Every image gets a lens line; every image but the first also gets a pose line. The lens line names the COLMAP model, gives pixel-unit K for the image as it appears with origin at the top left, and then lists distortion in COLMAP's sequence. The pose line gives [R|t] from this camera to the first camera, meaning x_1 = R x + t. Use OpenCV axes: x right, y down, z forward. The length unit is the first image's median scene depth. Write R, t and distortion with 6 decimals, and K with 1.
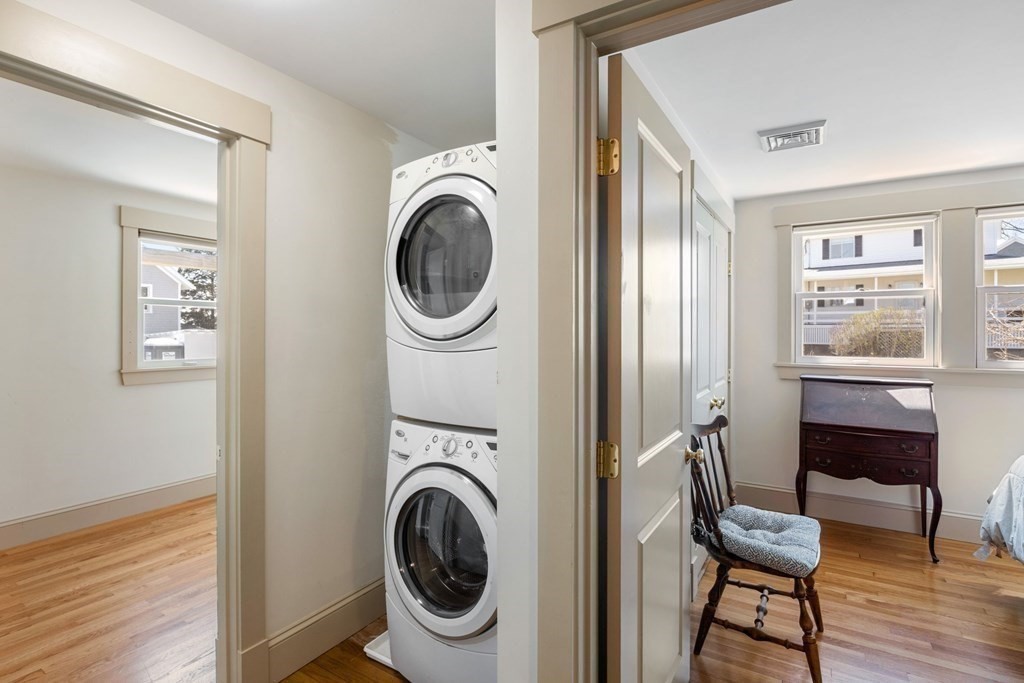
lens RADIAL K [[498.5, 0, 516.7], [0, 498.5, 335.7], [0, 0, 1]] dist [-0.002265, -0.000235]
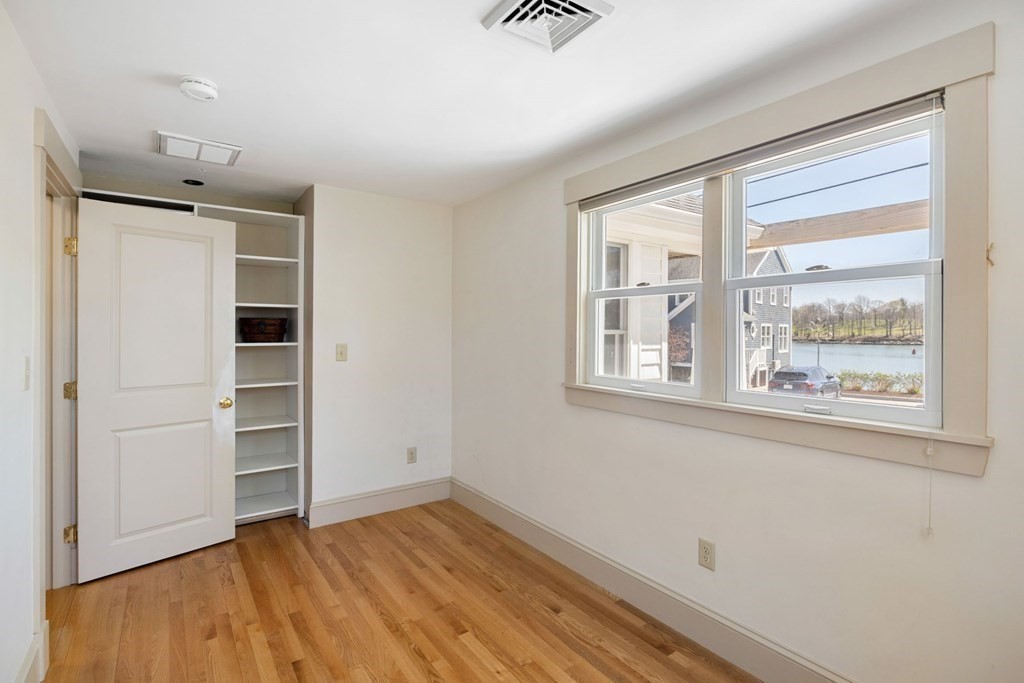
lens RADIAL K [[498.5, 0, 513.8], [0, 498.5, 335.8], [0, 0, 1]] dist [-0.002265, -0.000235]
pose [[-0.407440, 0.007255, -0.913203, -0.017502], [-0.006441, 0.999921, 0.010817, -0.019159], [0.913209, 0.010289, -0.407361, 1.366259]]
